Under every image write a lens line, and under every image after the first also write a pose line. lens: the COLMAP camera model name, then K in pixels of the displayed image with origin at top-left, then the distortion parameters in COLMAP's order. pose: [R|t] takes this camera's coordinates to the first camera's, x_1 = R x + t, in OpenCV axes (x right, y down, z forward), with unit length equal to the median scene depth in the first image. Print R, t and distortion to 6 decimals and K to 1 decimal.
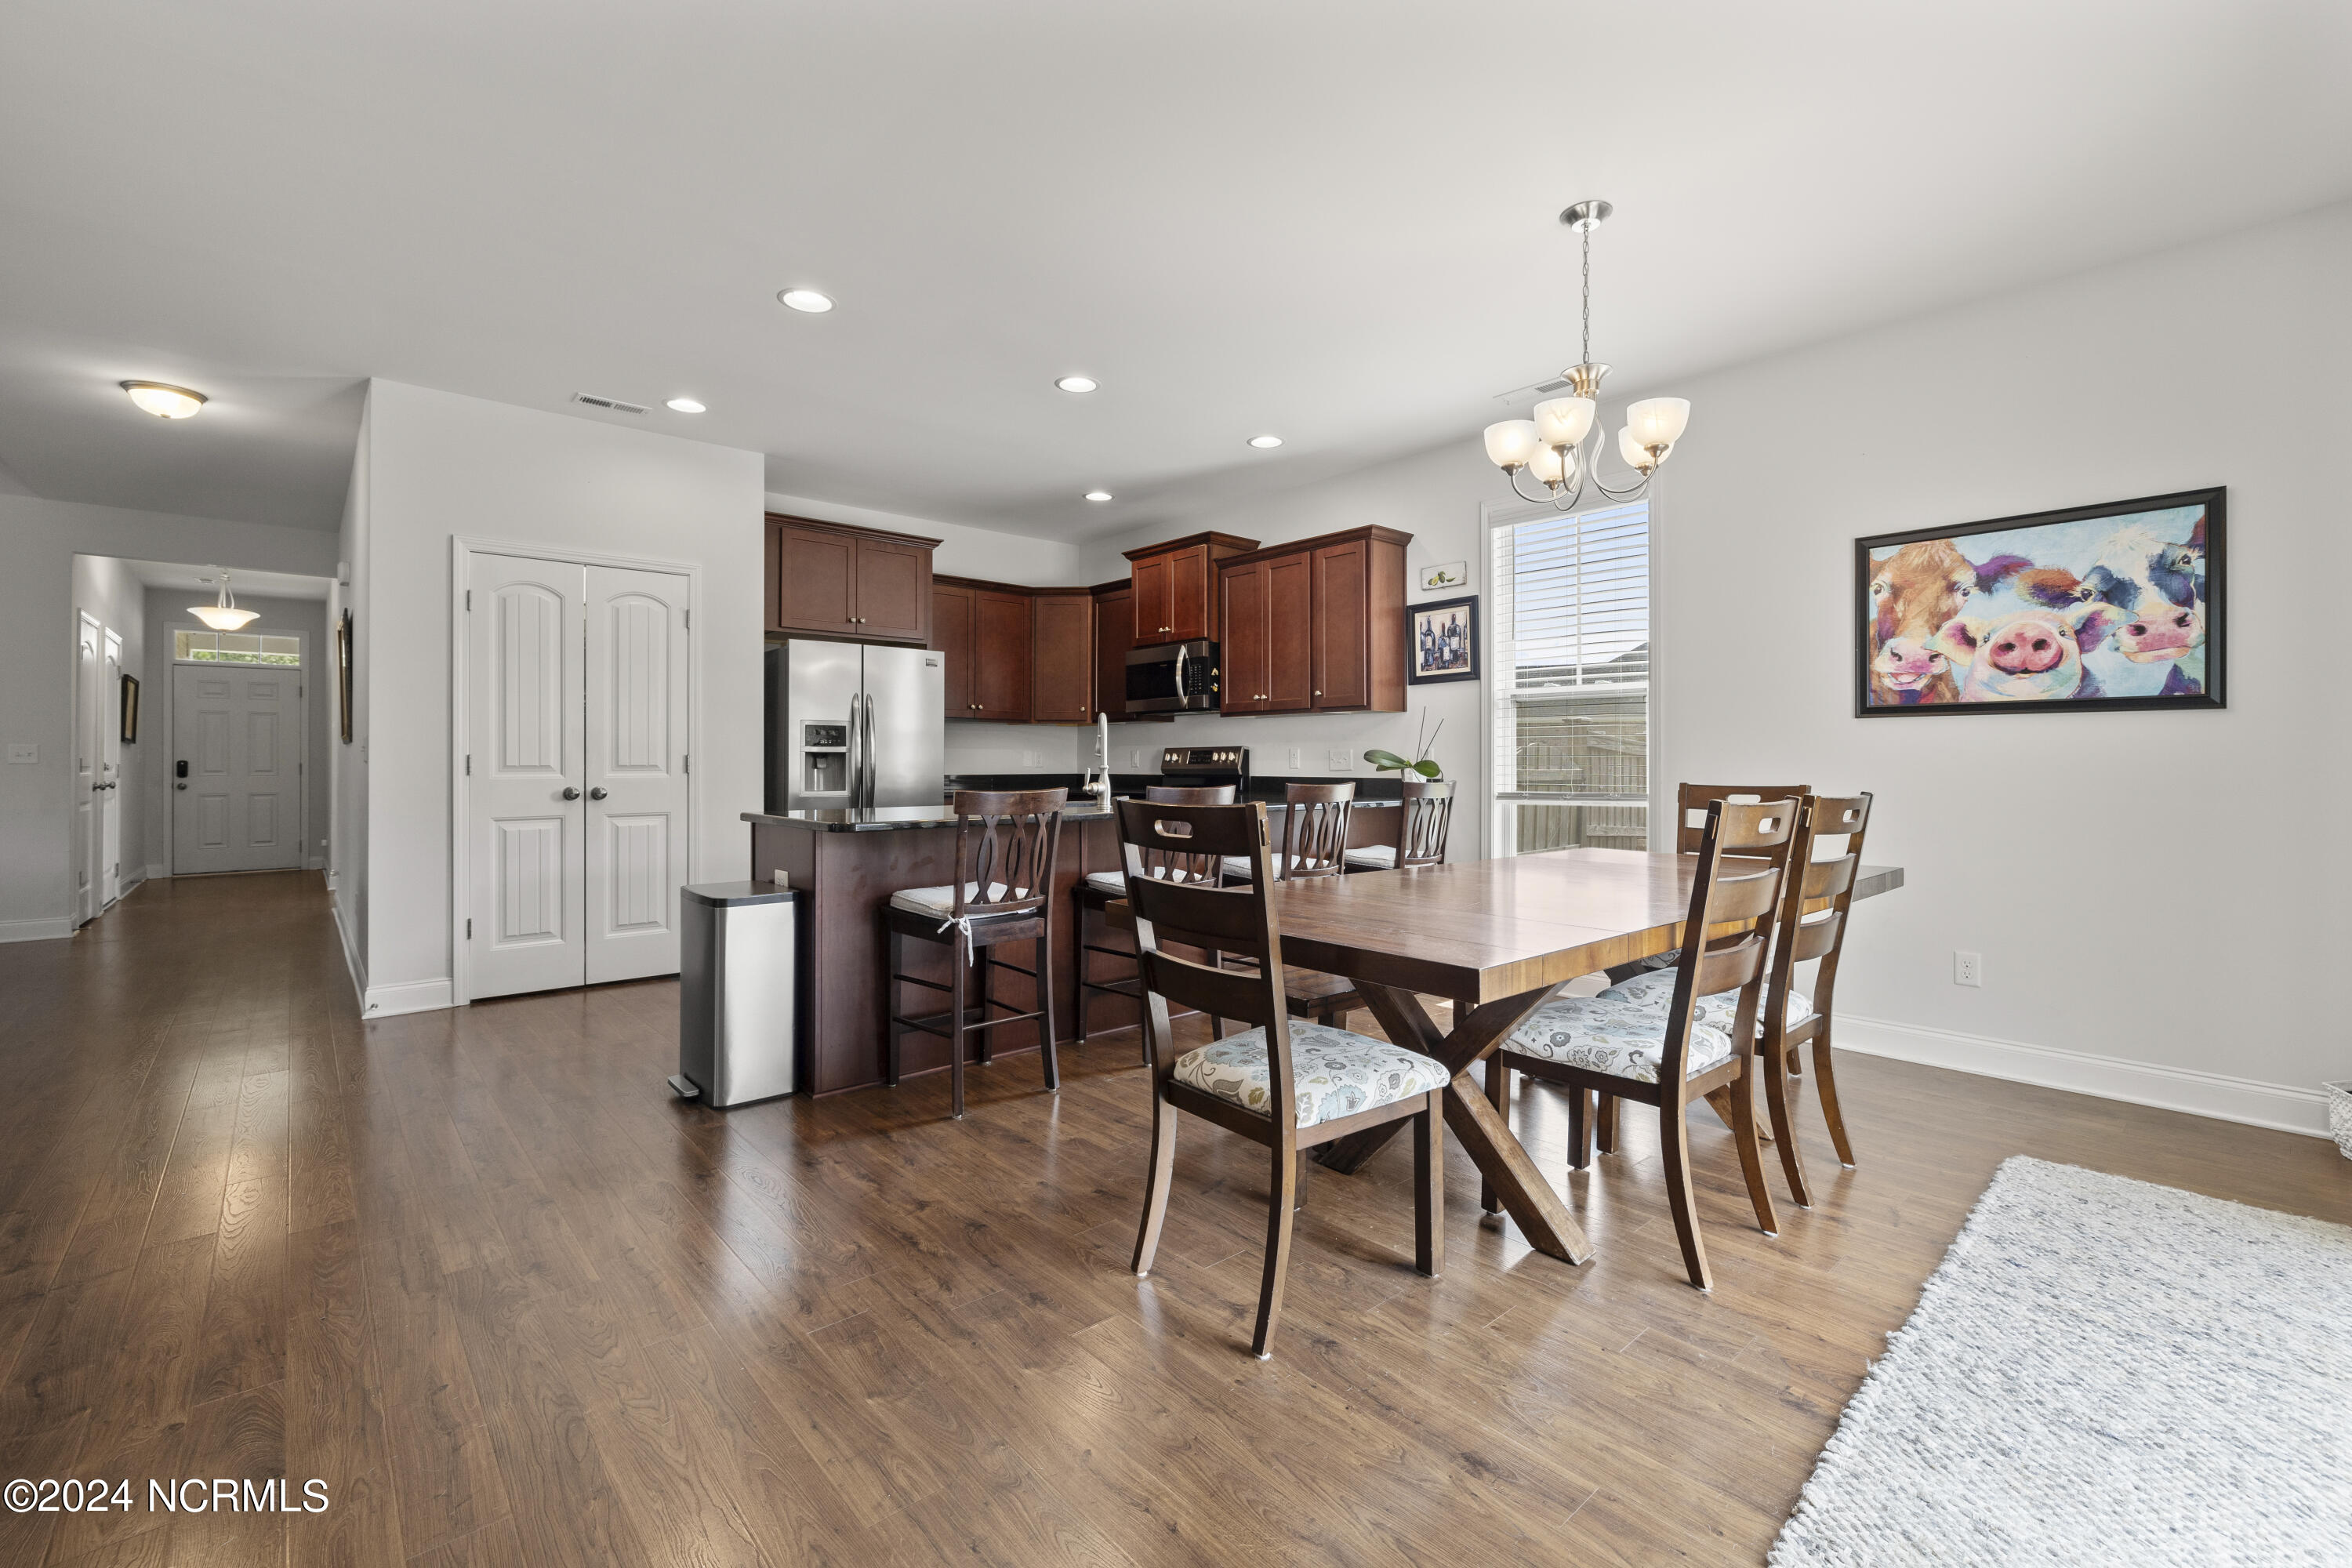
lens RADIAL K [[1001.9, 0, 1193.6], [0, 1001.9, 762.5], [0, 0, 1]] dist [0.003687, 0.000097]
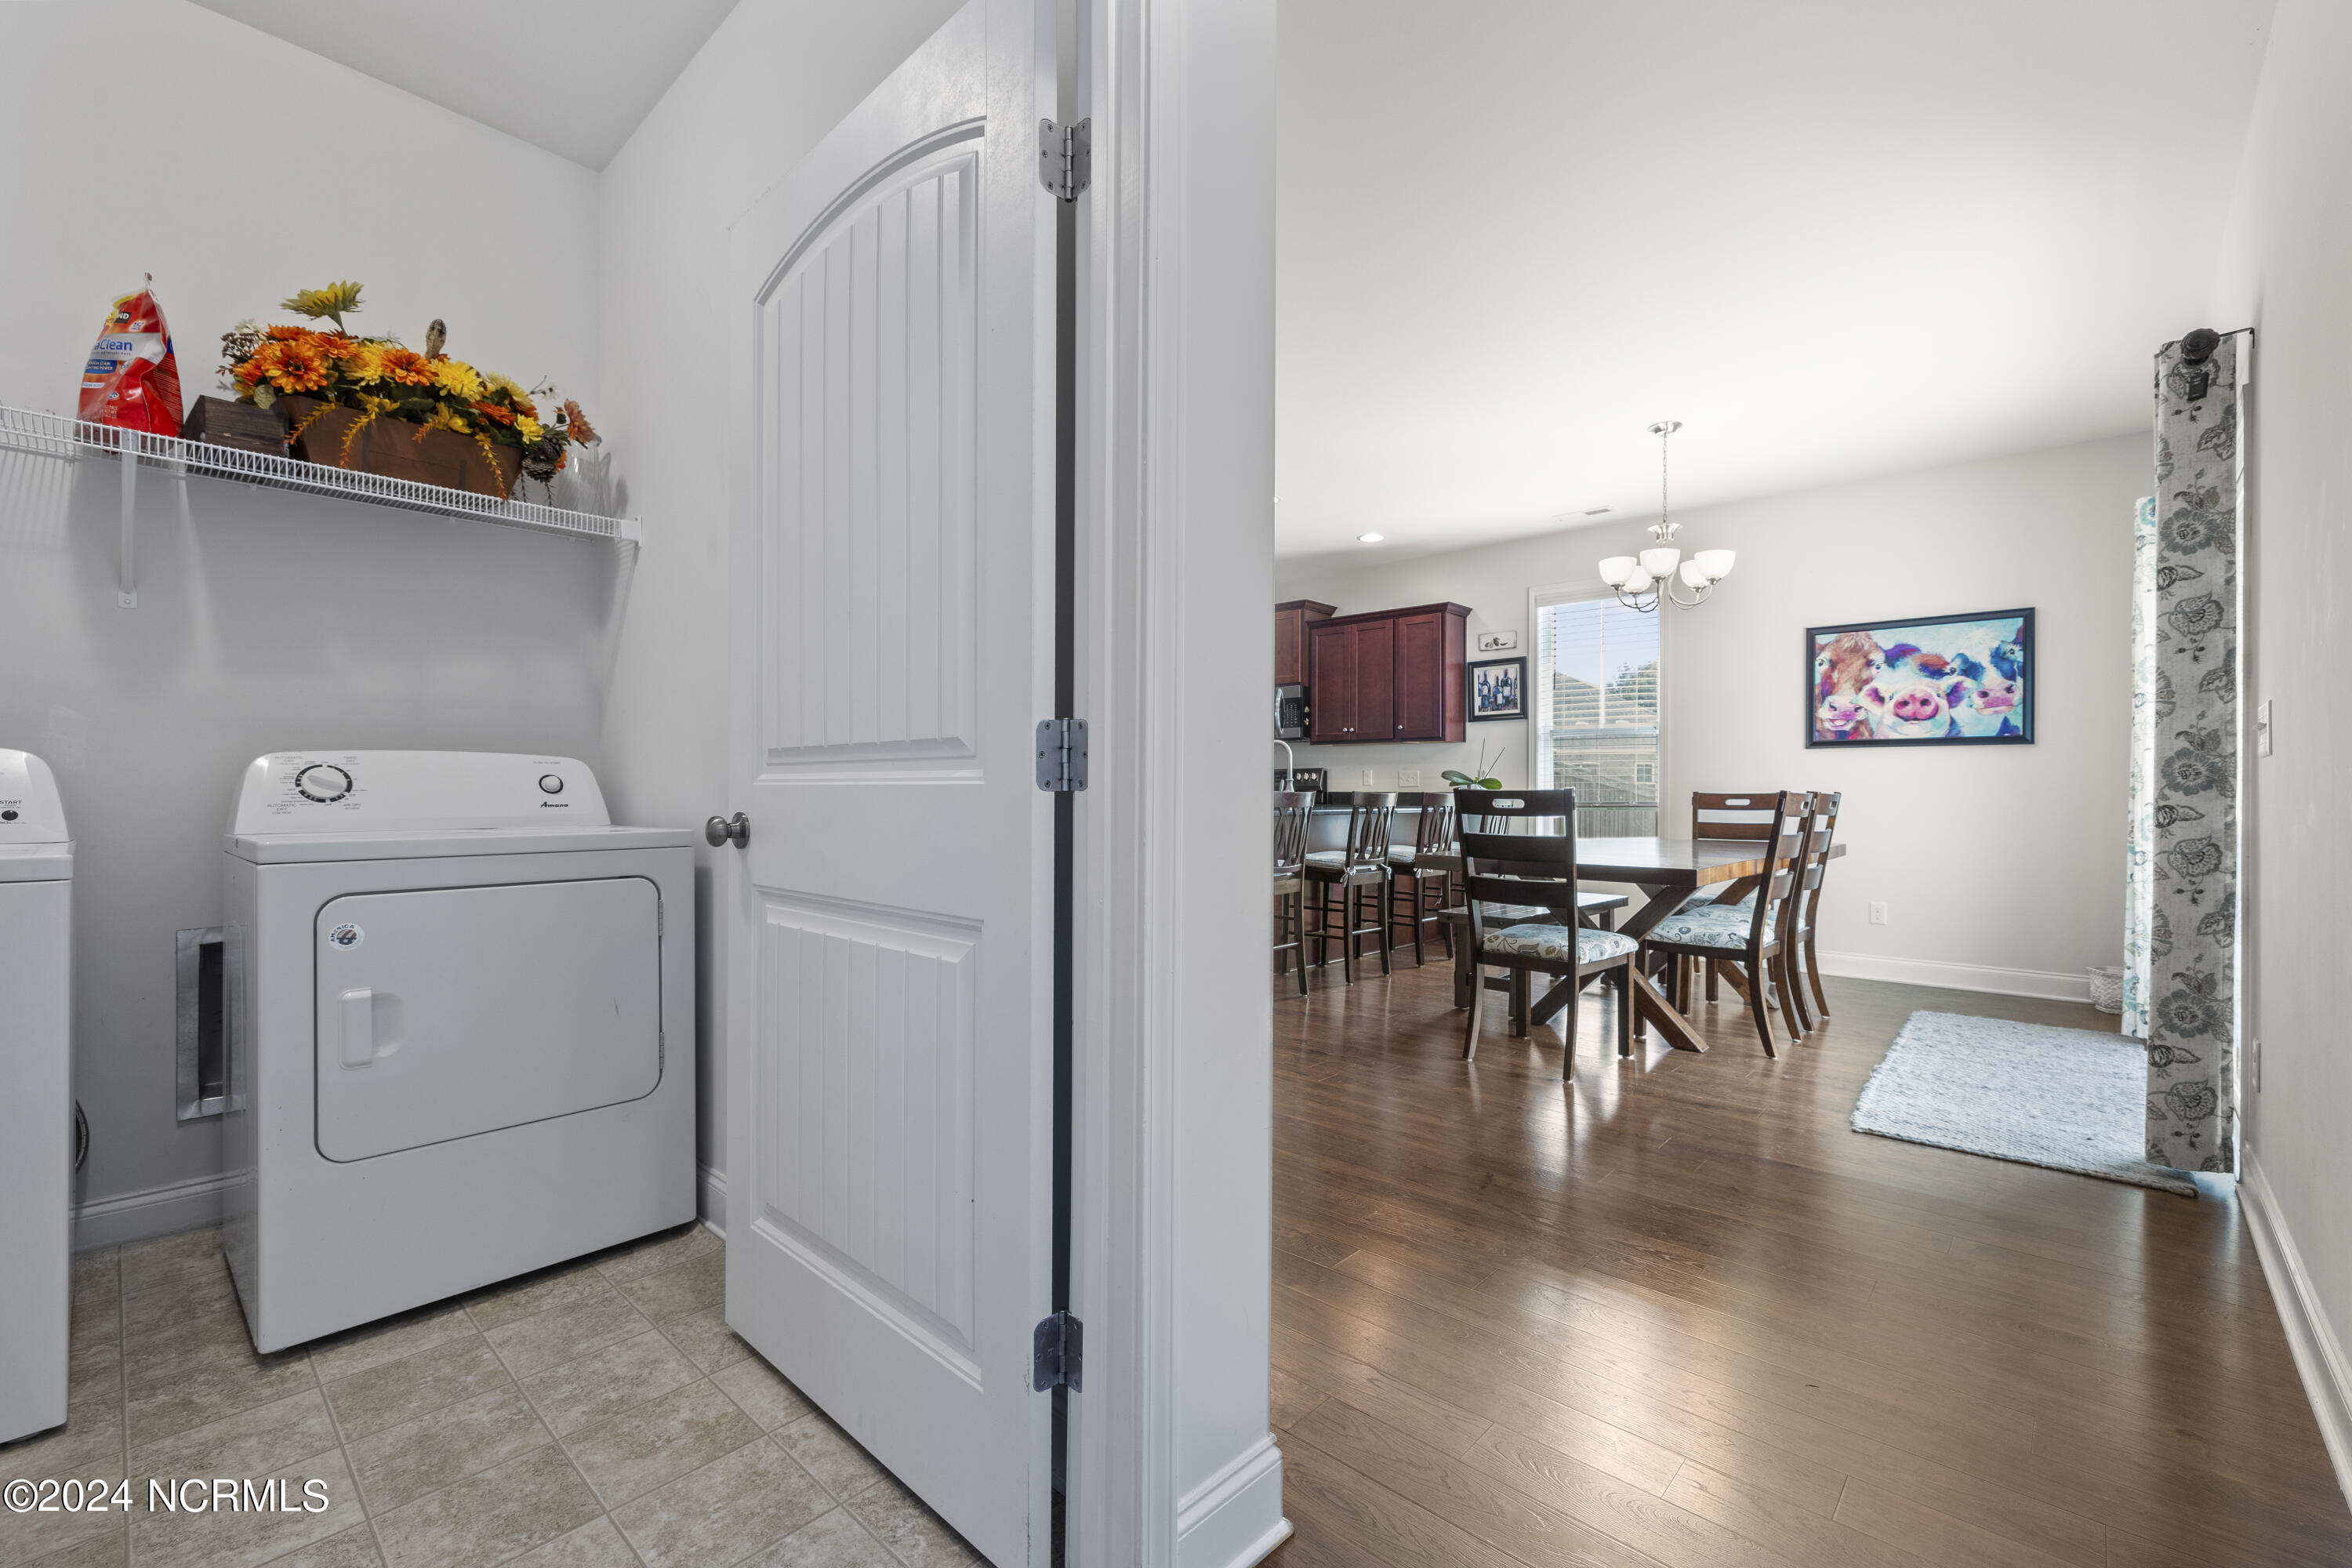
lens RADIAL K [[1001.9, 0, 1173.0], [0, 1001.9, 792.2], [0, 0, 1]] dist [0.003687, 0.000097]
pose [[0.995524, 0.004899, 0.094380, -0.437466], [-0.004814, 0.999988, -0.001131, 0.027745], [-0.094384, 0.000672, 0.995536, -0.414083]]
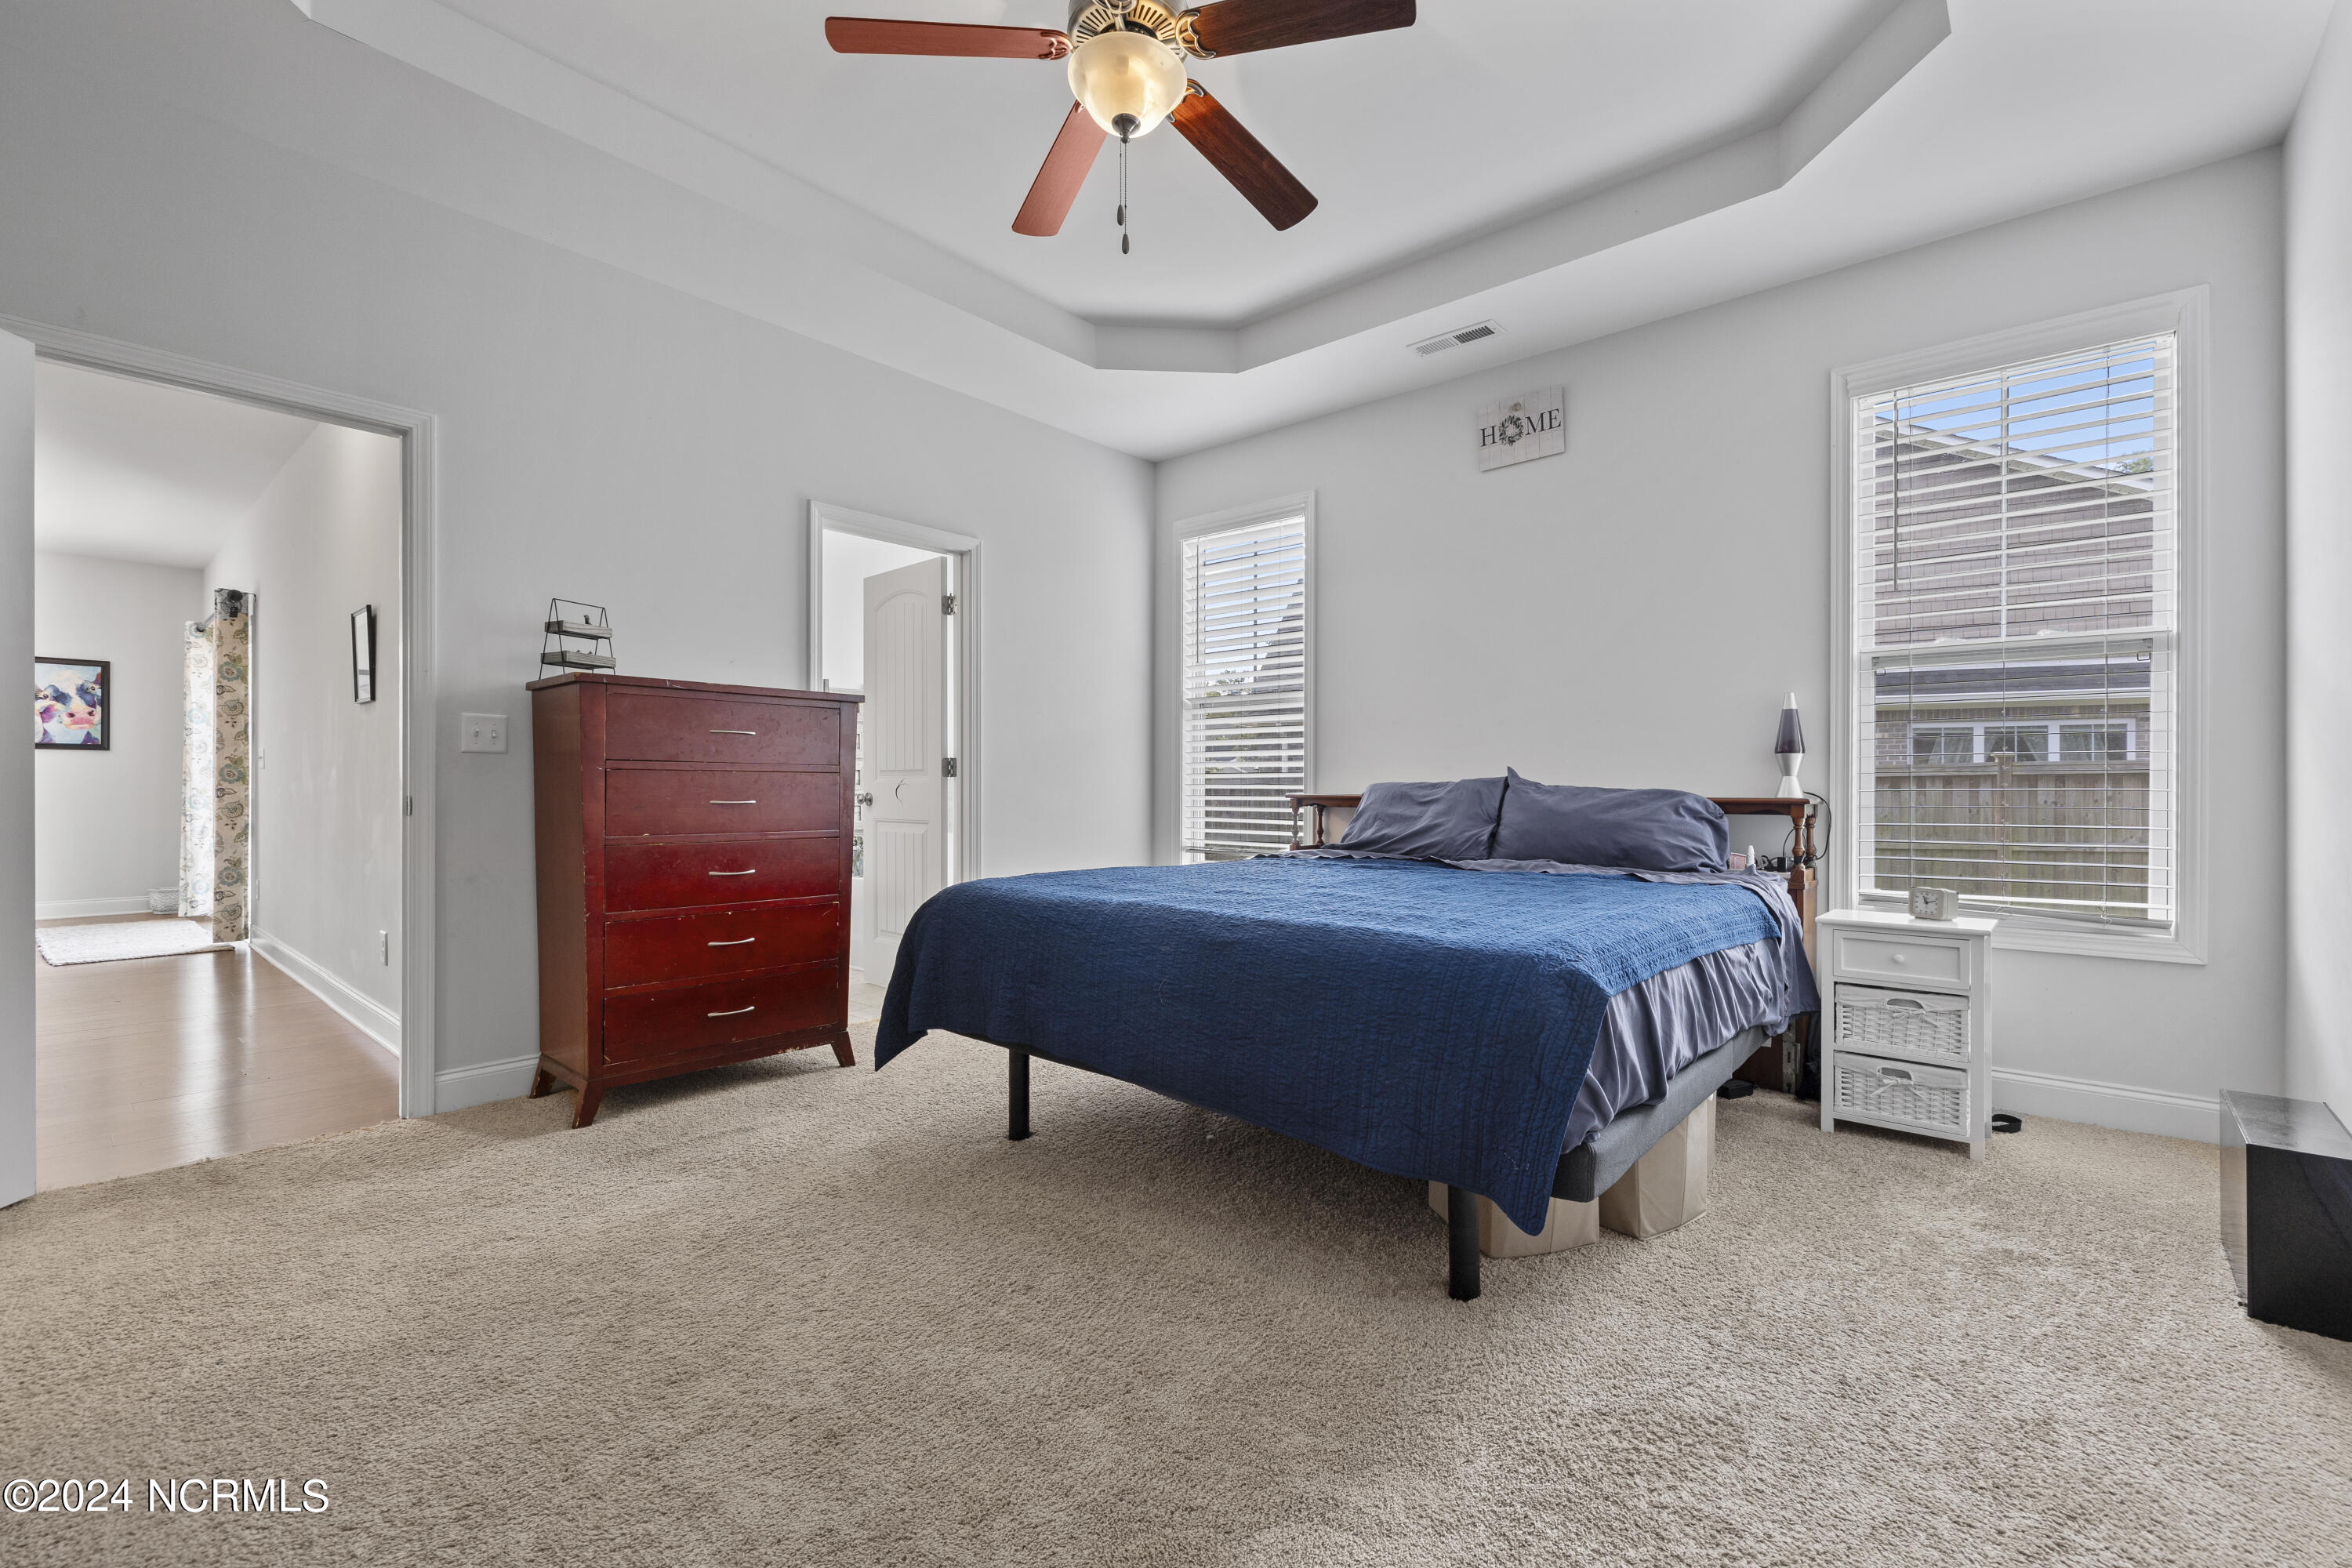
lens RADIAL K [[1001.9, 0, 1184.5], [0, 1001.9, 783.4], [0, 0, 1]] dist [0.003687, 0.000097]
pose [[-0.116405, 0.002551, 0.993199, -1.509824], [0.000304, 0.999997, -0.002533, 0.029793], [-0.993202, 0.000007, -0.116405, -1.161863]]
